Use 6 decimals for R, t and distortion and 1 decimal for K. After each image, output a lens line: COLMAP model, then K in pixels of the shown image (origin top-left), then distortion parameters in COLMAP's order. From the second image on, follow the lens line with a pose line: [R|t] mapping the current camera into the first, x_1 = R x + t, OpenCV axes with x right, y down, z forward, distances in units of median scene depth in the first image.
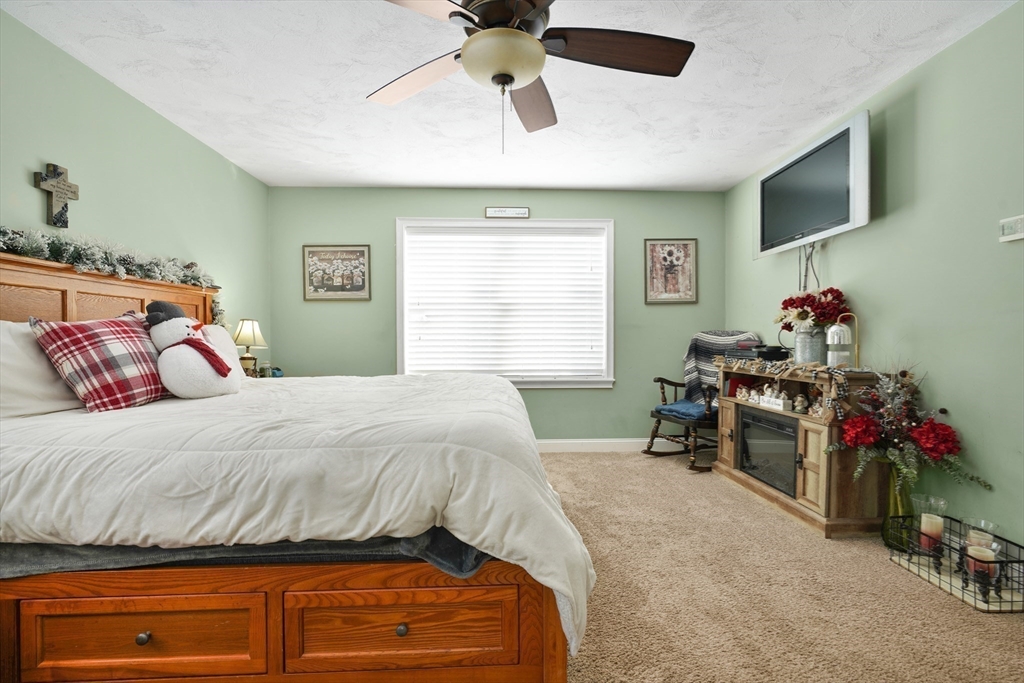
lens RADIAL K [[459.8, 0, 512.6], [0, 459.8, 344.7], [0, 0, 1]] dist [-0.013865, 0.005522]
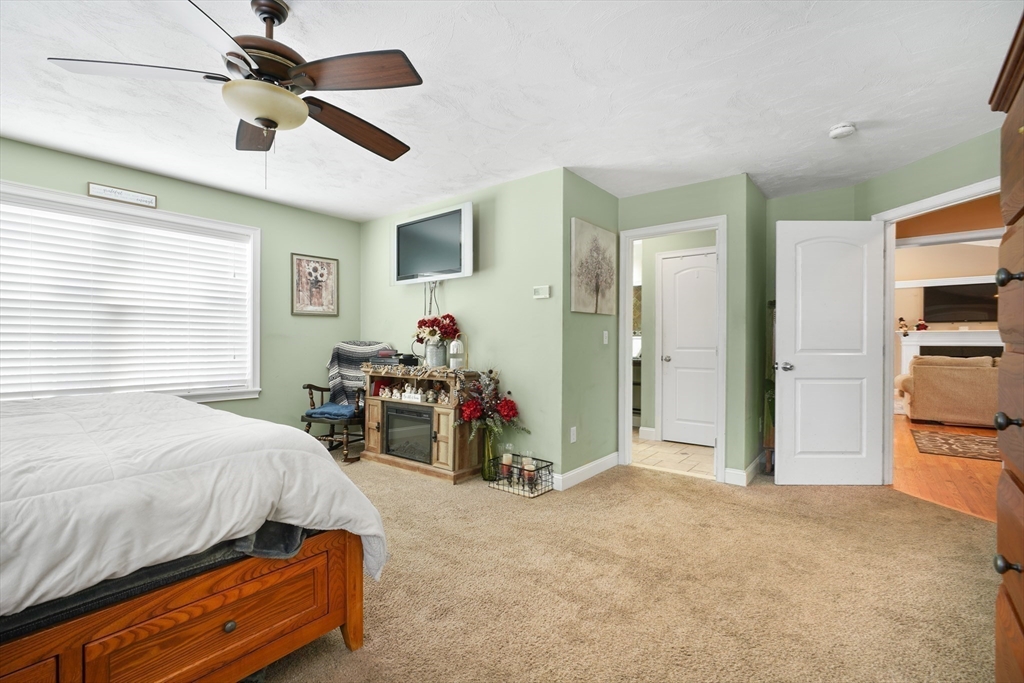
lens RADIAL K [[459.8, 0, 517.8], [0, 459.8, 347.1], [0, 0, 1]] dist [-0.013865, 0.005522]
pose [[0.641874, -0.001899, 0.766807, -0.322123], [0.004578, 0.999989, -0.001355, -0.020294], [-0.766796, 0.004380, 0.641876, -0.116807]]
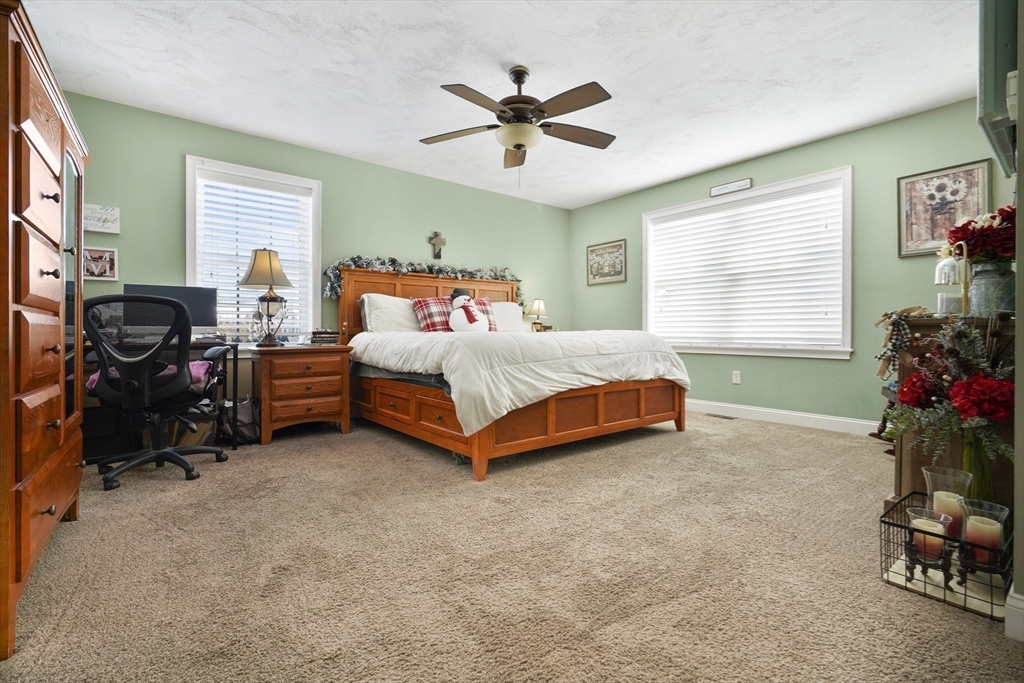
lens RADIAL K [[459.8, 0, 511.9], [0, 459.8, 336.9], [0, 0, 1]] dist [-0.013865, 0.005522]
pose [[0.592738, 0.012960, -0.805291, 0.945265], [-0.014625, 0.999879, 0.005327, 0.099168], [0.805263, 0.008620, 0.592856, -0.045828]]
